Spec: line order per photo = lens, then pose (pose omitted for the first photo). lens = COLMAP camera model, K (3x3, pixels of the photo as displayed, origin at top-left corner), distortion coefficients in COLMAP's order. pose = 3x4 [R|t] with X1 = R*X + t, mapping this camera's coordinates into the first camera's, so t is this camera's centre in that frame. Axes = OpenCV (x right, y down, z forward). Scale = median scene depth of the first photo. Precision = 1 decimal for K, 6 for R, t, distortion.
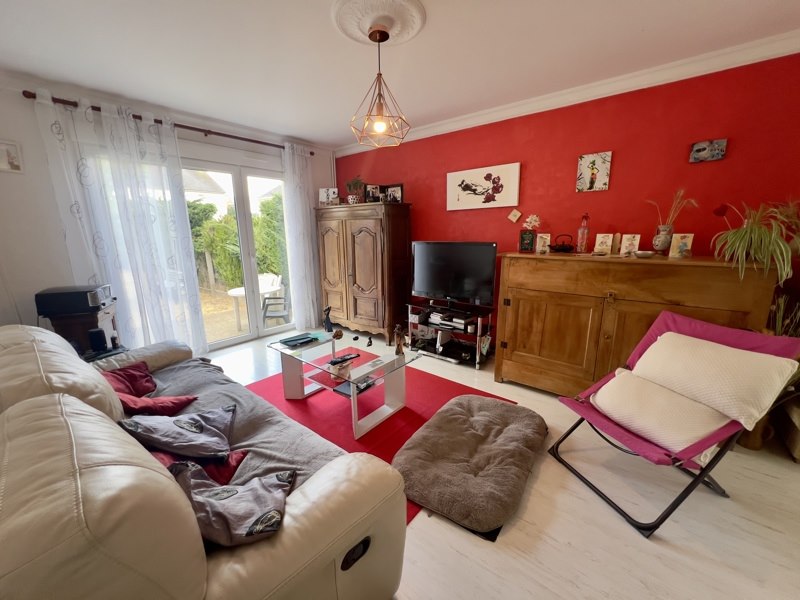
lens RADIAL K [[324.0, 0, 402.1], [0, 324.0, 301.8], [0, 0, 1]] dist [-0.000675, -0.000344]
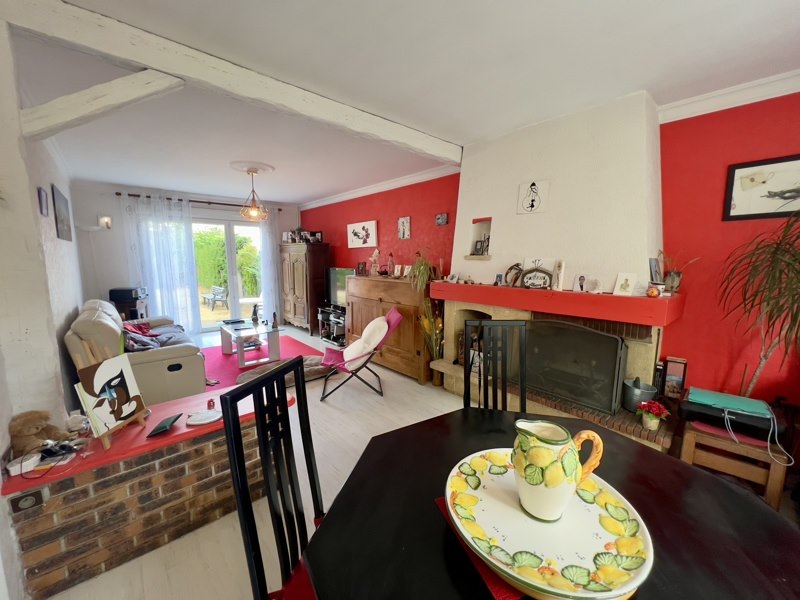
lens RADIAL K [[322.3, 0, 399.1], [0, 322.3, 300.4], [0, 0, 1]] dist [-0.003803, -0.000139]
pose [[0.987020, 0.034883, -0.156764, 0.753973], [-0.047941, 0.995617, -0.080307, 0.092211], [0.153275, 0.086780, 0.984366, -0.537176]]
